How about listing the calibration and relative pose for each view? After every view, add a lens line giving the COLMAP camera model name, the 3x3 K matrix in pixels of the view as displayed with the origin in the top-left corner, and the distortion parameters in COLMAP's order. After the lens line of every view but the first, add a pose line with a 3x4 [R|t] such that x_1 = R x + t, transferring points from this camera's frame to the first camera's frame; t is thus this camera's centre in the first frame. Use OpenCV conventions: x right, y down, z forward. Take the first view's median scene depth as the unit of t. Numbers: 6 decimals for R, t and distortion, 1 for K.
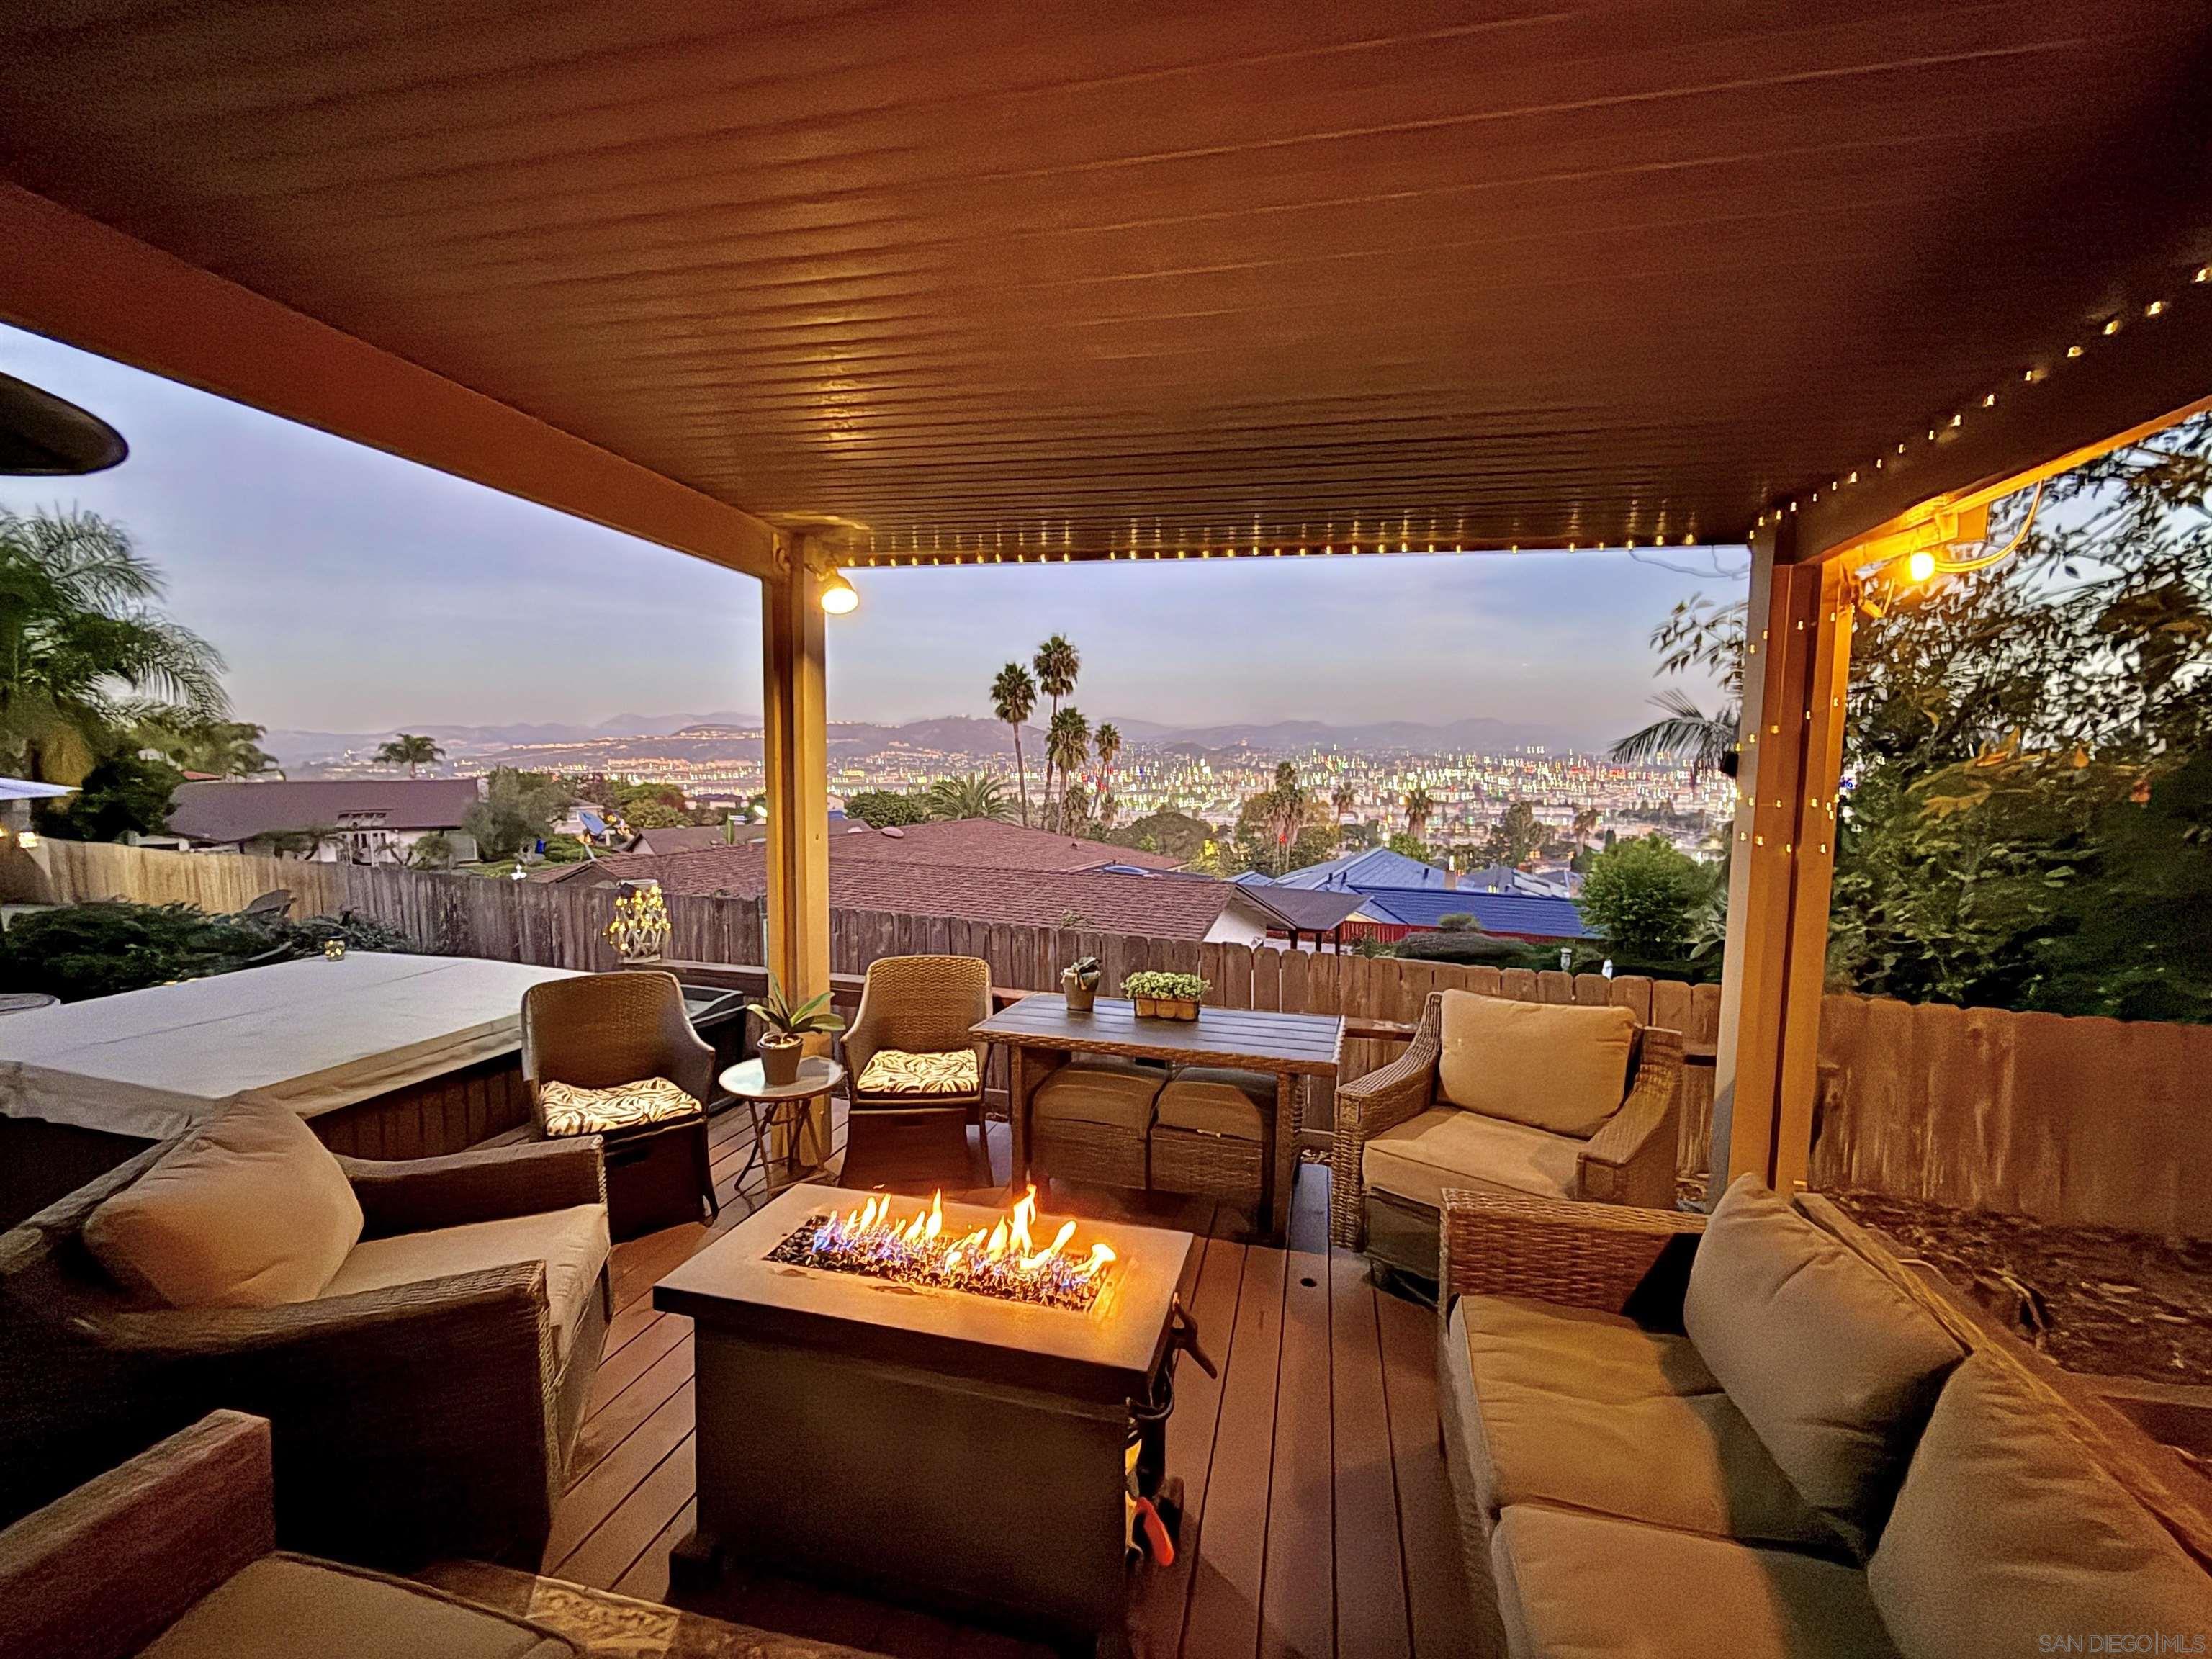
lens RADIAL K [[882.2, 0, 1101.1], [0, 882.2, 830.2], [0, 0, 1]] dist [0.001628, -0.000209]
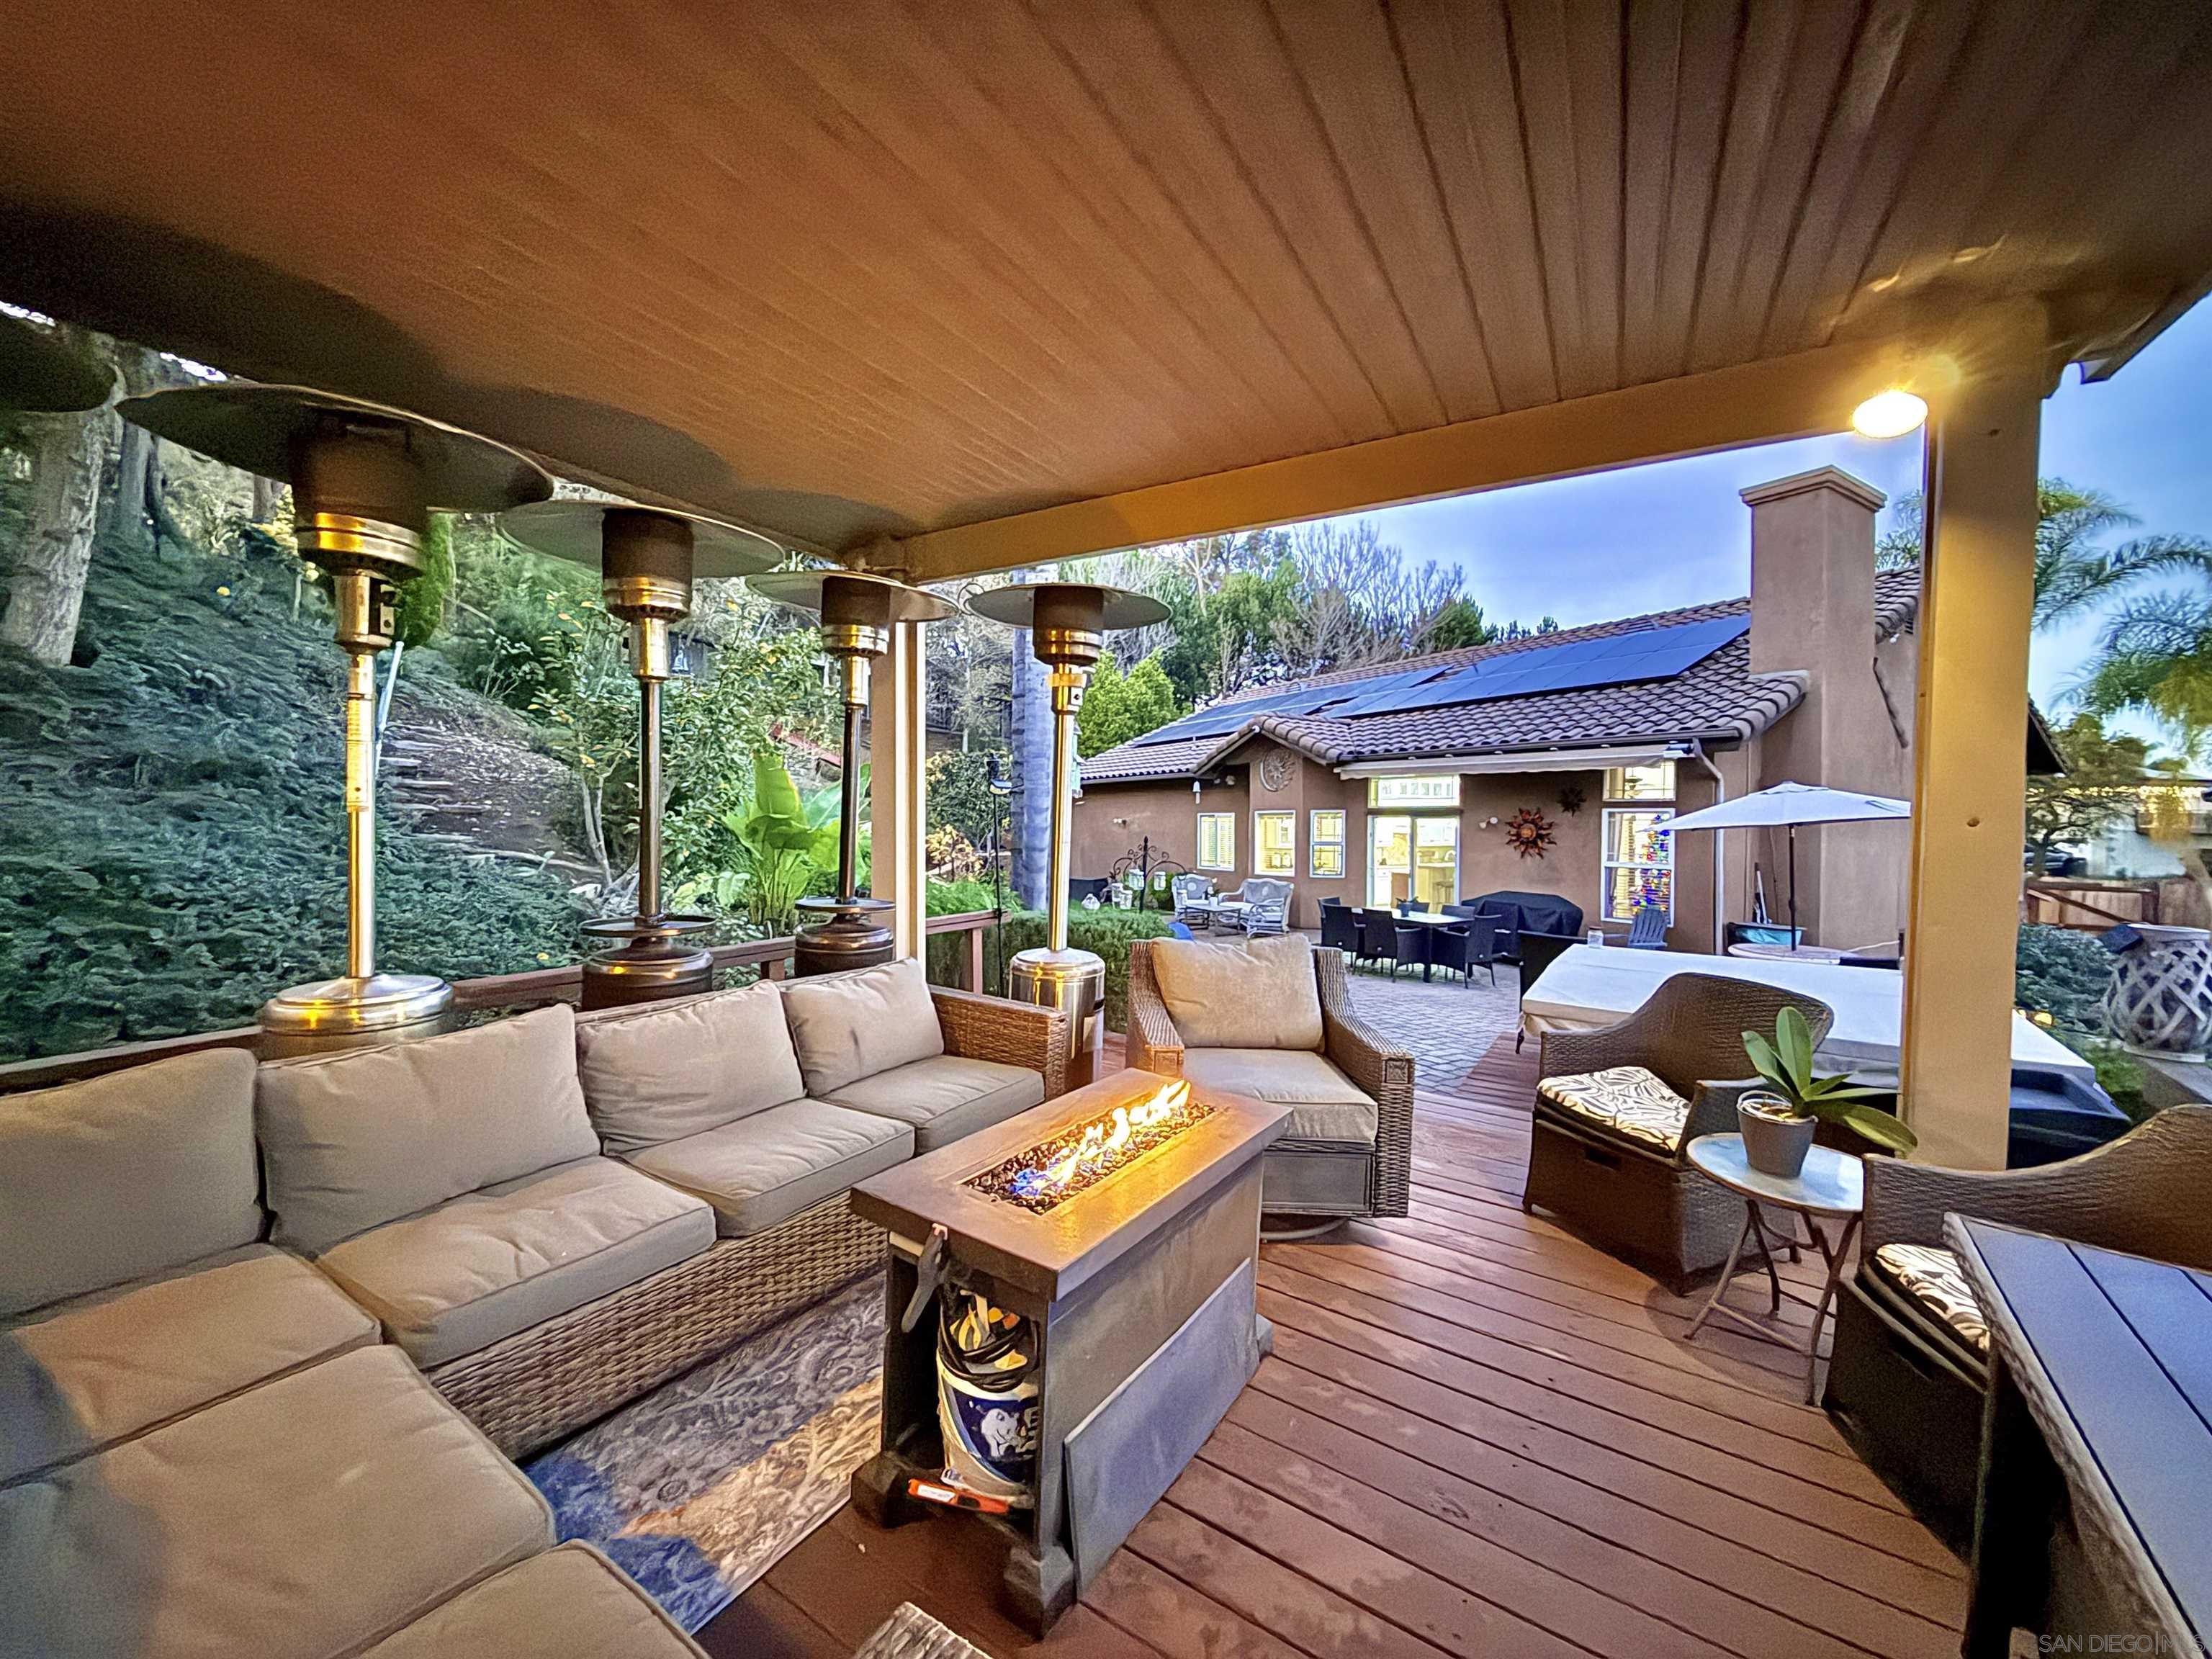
lens RADIAL K [[882.2, 0, 1101.1], [0, 882.2, 830.2], [0, 0, 1]] dist [0.001628, -0.000209]
pose [[-0.317278, 0.011715, -0.948260, 0.020725], [-0.085241, 0.995524, 0.040820, 0.001584], [0.944494, 0.093781, -0.314859, 0.031613]]
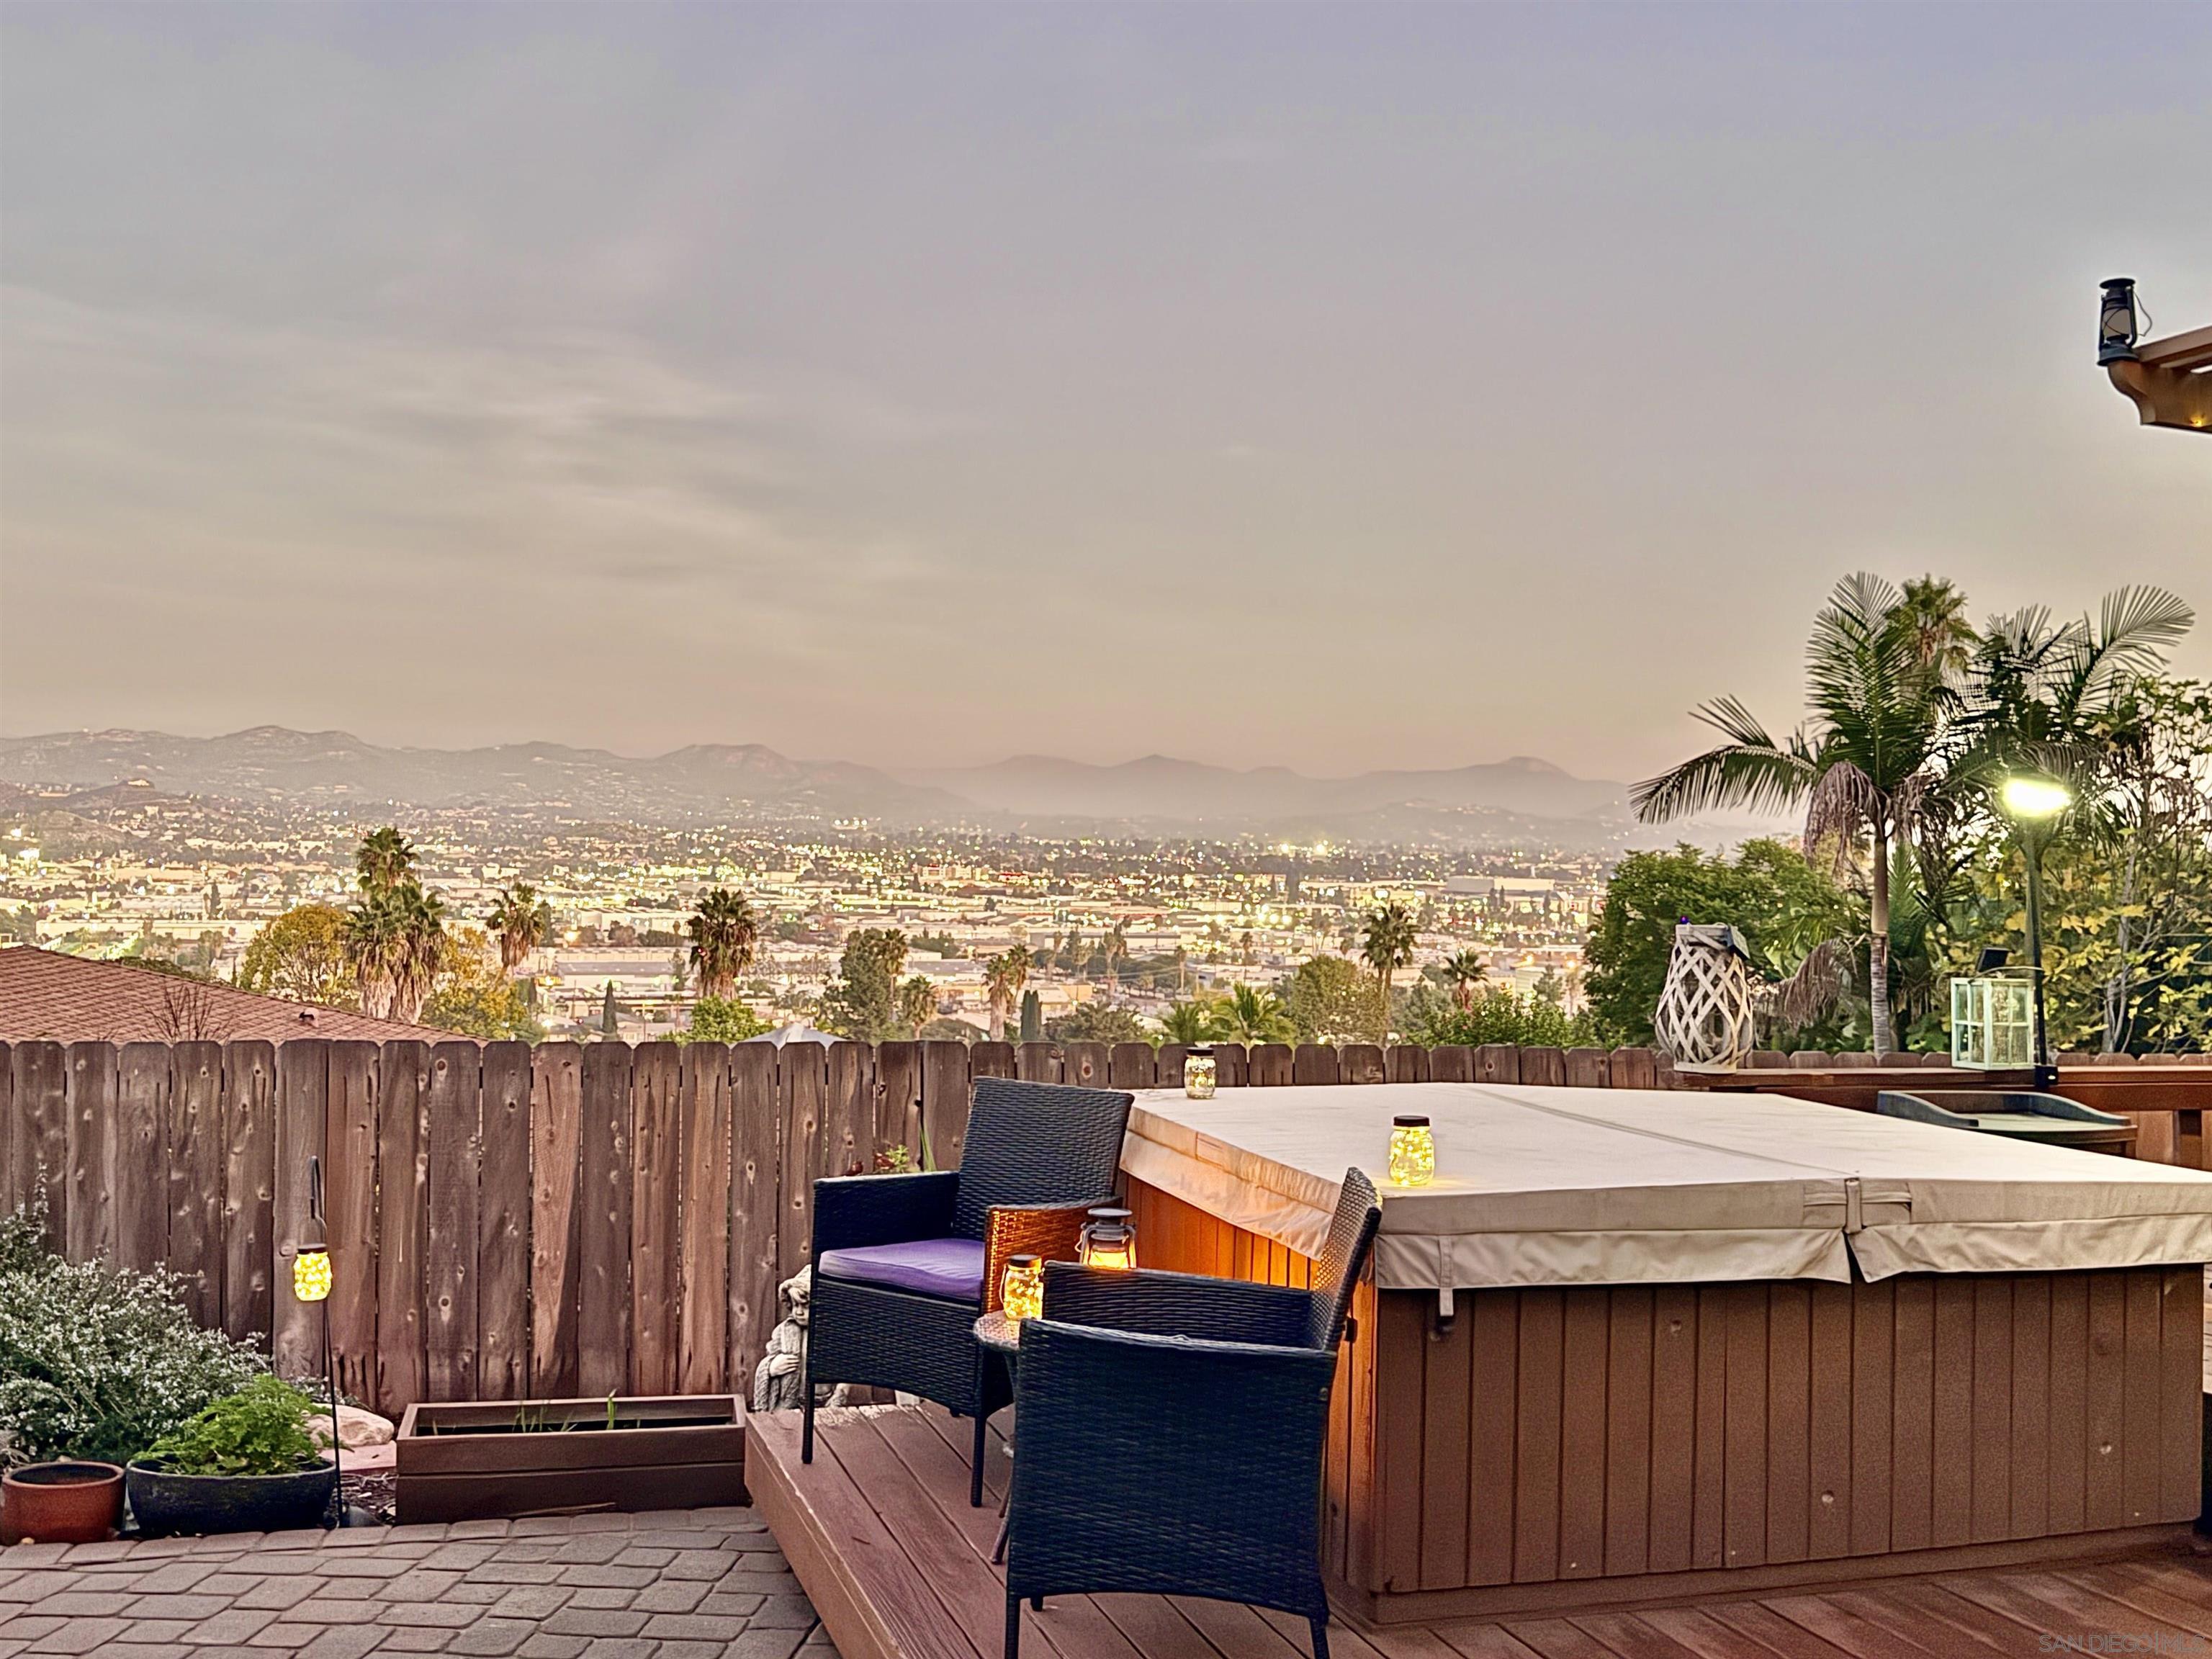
lens RADIAL K [[2167.9, 0, 1106.0], [0, 2167.9, 829.5], [0, 0, 1]] dist [0.182971, -0.396141]
pose [[0.839006, 0.024123, 0.543587, -0.101152], [0.020351, 0.996927, -0.075651, 0.005935], [-0.543741, 0.074534, 0.835937, 0.004470]]
